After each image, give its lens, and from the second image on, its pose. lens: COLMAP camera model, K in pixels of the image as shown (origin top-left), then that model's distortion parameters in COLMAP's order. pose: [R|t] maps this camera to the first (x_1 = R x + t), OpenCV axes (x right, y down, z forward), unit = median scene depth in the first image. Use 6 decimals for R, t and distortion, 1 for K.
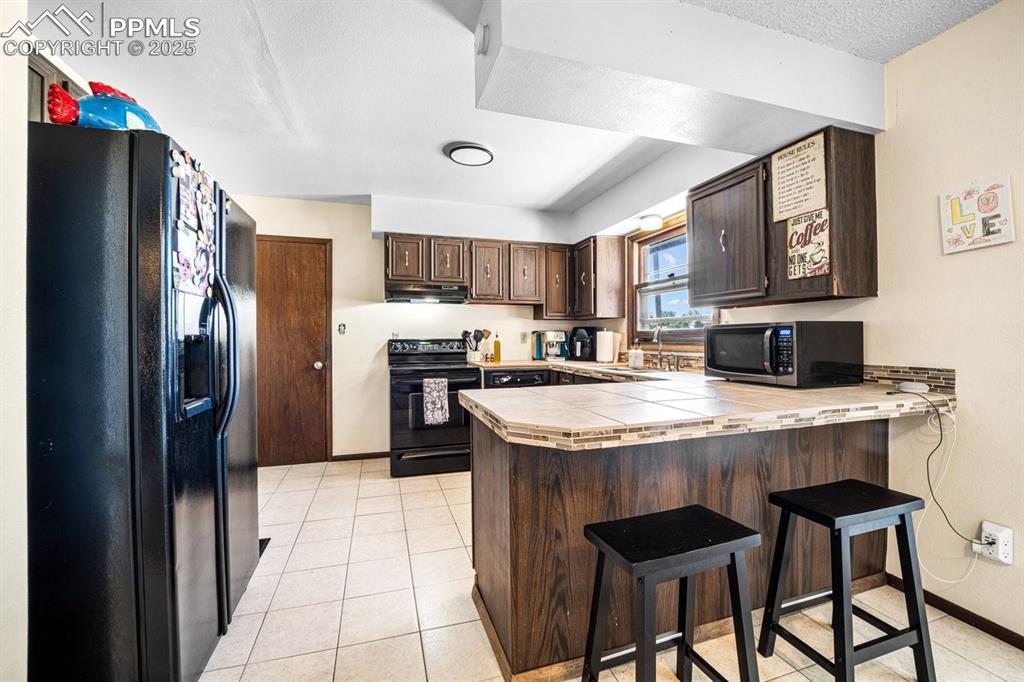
lens RADIAL K [[420.5, 0, 507.4], [0, 420.5, 330.4], [0, 0, 1]] dist [-0.010718, -0.000046]
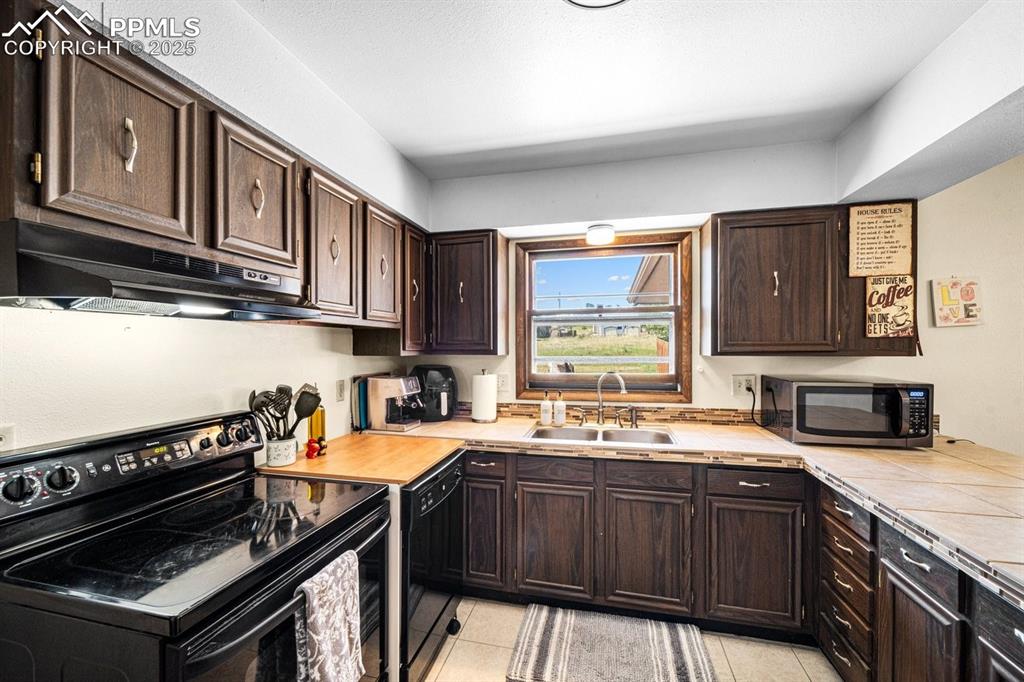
lens RADIAL K [[419.0, 0, 512.0], [0, 419.0, 341.0], [0, 0, 1]] dist [0.000098, 0.000113]
pose [[0.518704, 0.008018, 0.854916, -0.586015], [-0.013153, 0.999913, -0.001398, -0.092481], [-0.854853, -0.010519, 0.518764, 1.122235]]
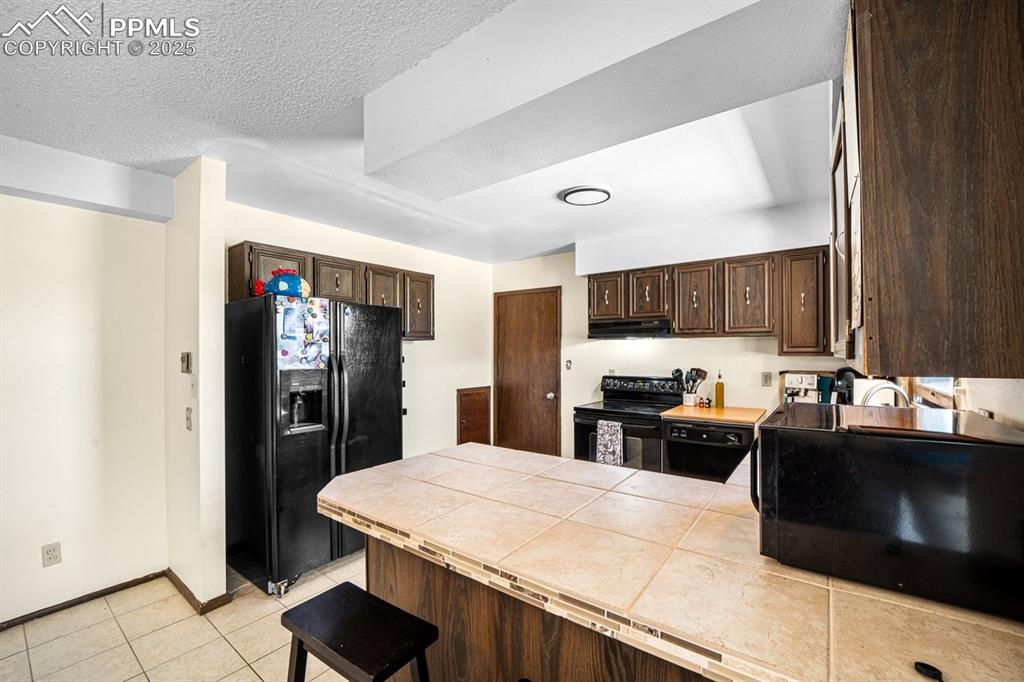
lens RADIAL K [[419.0, 0, 512.0], [0, 419.0, 341.0], [0, 0, 1]] dist [0.000098, 0.000113]
pose [[0.581216, -0.019294, -0.813520, 0.775884], [0.014365, 0.999806, -0.013449, -0.096749], [0.813622, -0.003870, 0.581381, 0.397503]]
